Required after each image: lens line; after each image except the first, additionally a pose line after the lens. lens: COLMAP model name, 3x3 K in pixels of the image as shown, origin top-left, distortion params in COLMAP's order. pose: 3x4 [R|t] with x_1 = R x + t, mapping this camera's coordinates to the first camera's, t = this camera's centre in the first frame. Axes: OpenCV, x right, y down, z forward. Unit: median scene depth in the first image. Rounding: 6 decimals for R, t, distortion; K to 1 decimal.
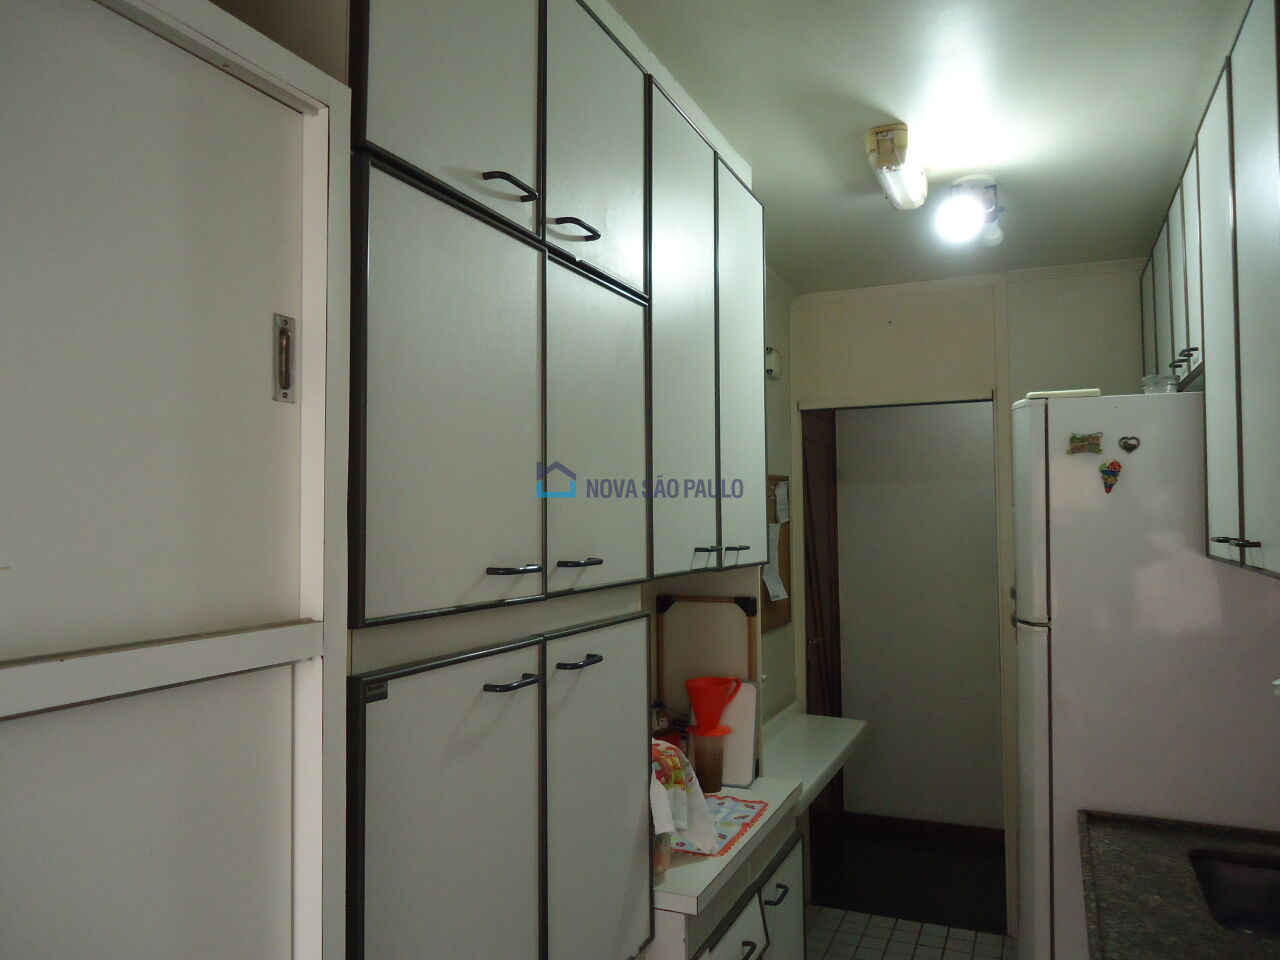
lens RADIAL K [[922.9, 0, 639.3], [0, 922.9, 479.0], [0, 0, 1]] dist [-0.018113, 0.015323]
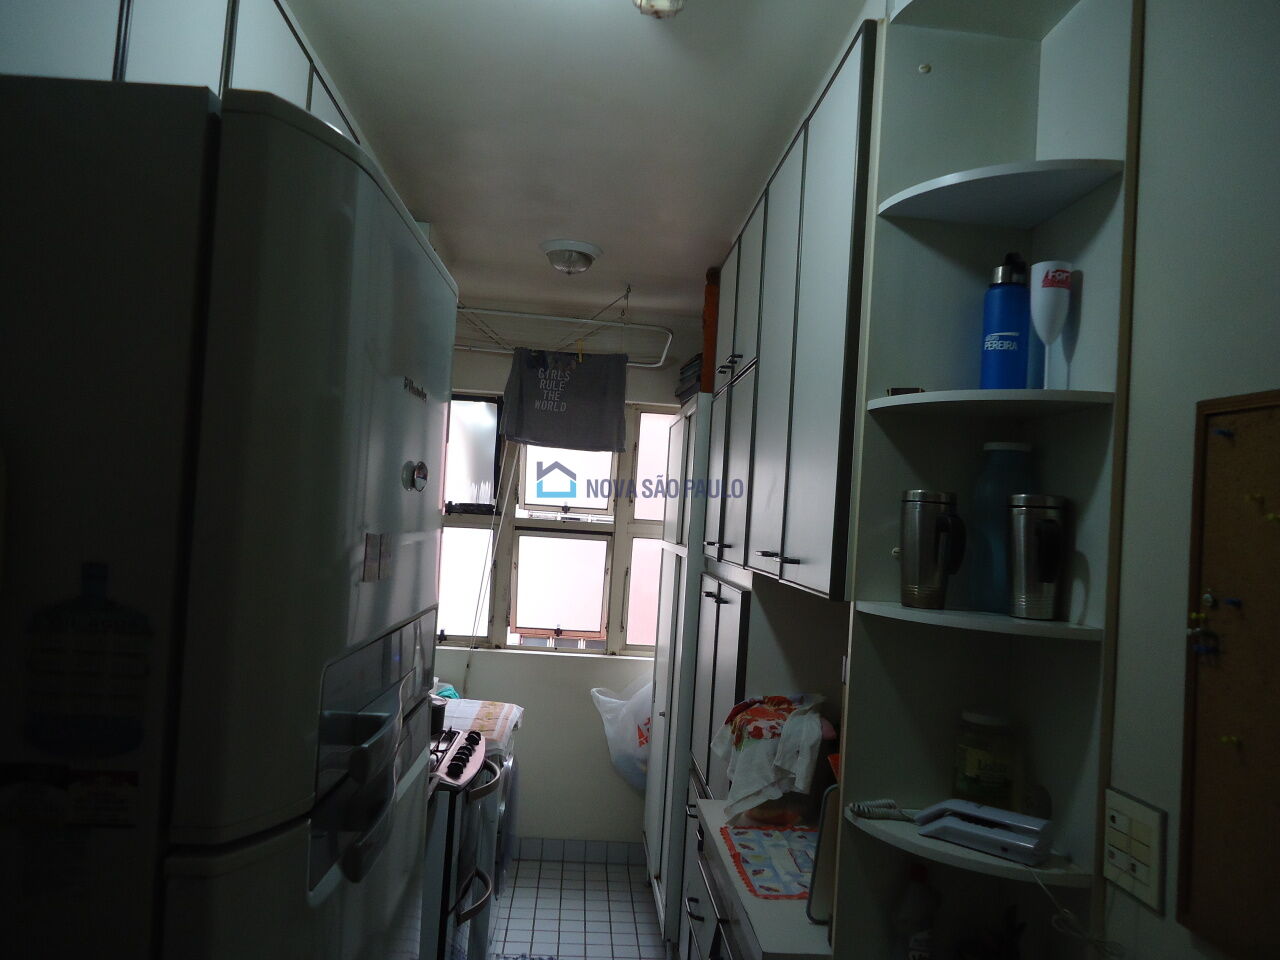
lens RADIAL K [[922.9, 0, 640.1], [0, 922.9, 480.2], [0, 0, 1]] dist [-0.018113, 0.015323]
pose [[-0.885994, -0.066650, -0.458882, 0.616319], [-0.036190, 0.996537, -0.074867, 0.074805], [0.462283, -0.049725, -0.885337, 1.707427]]
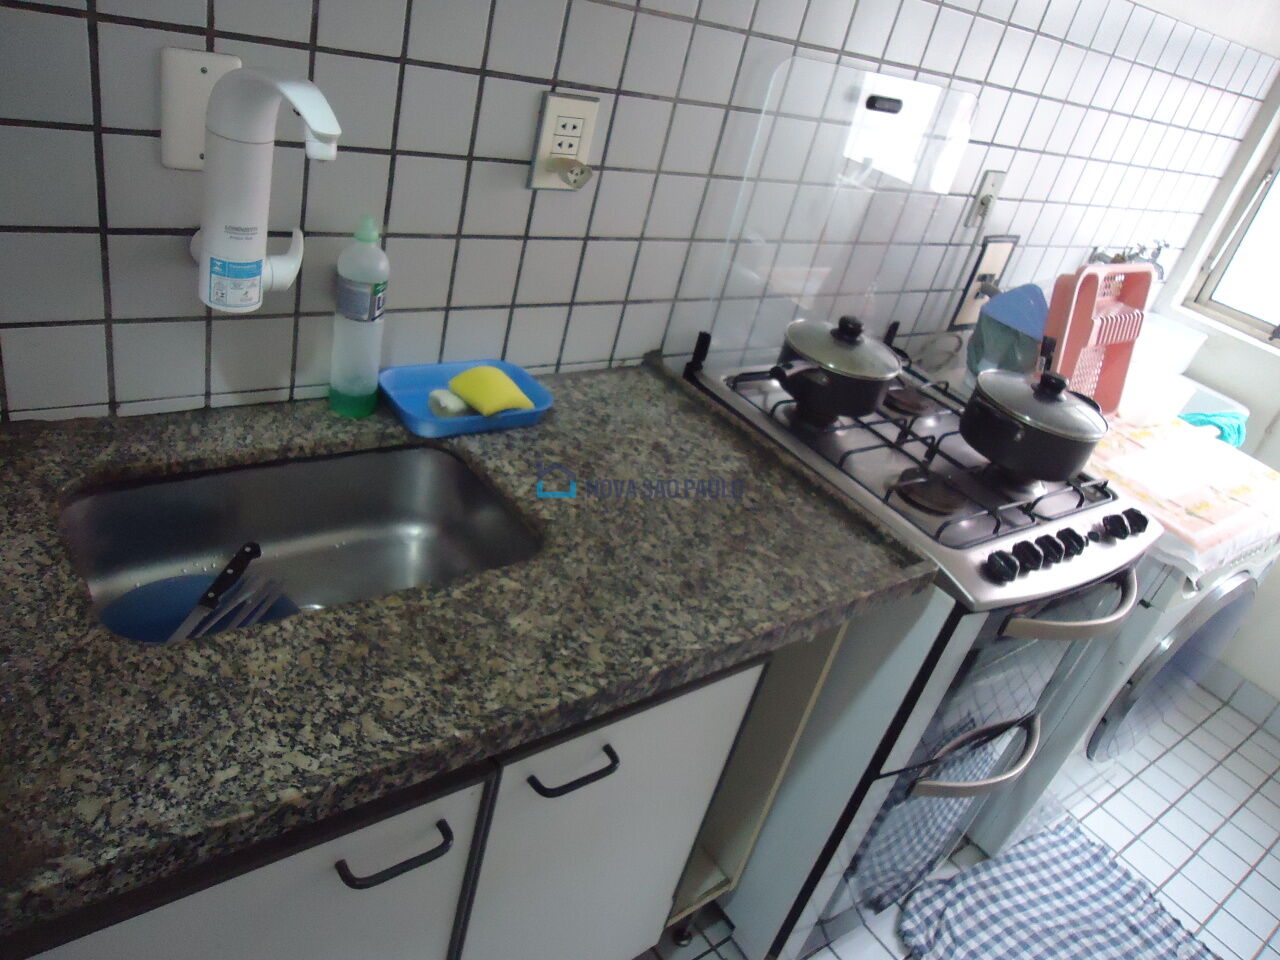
lens RADIAL K [[922.9, 0, 642.2], [0, 922.9, 483.5], [0, 0, 1]] dist [-0.018113, 0.015323]
pose [[-0.856301, -0.412865, 0.310309, 0.305556], [-0.243852, 0.852823, 0.461767, 0.110771], [-0.455286, 0.319742, -0.830951, 1.112585]]
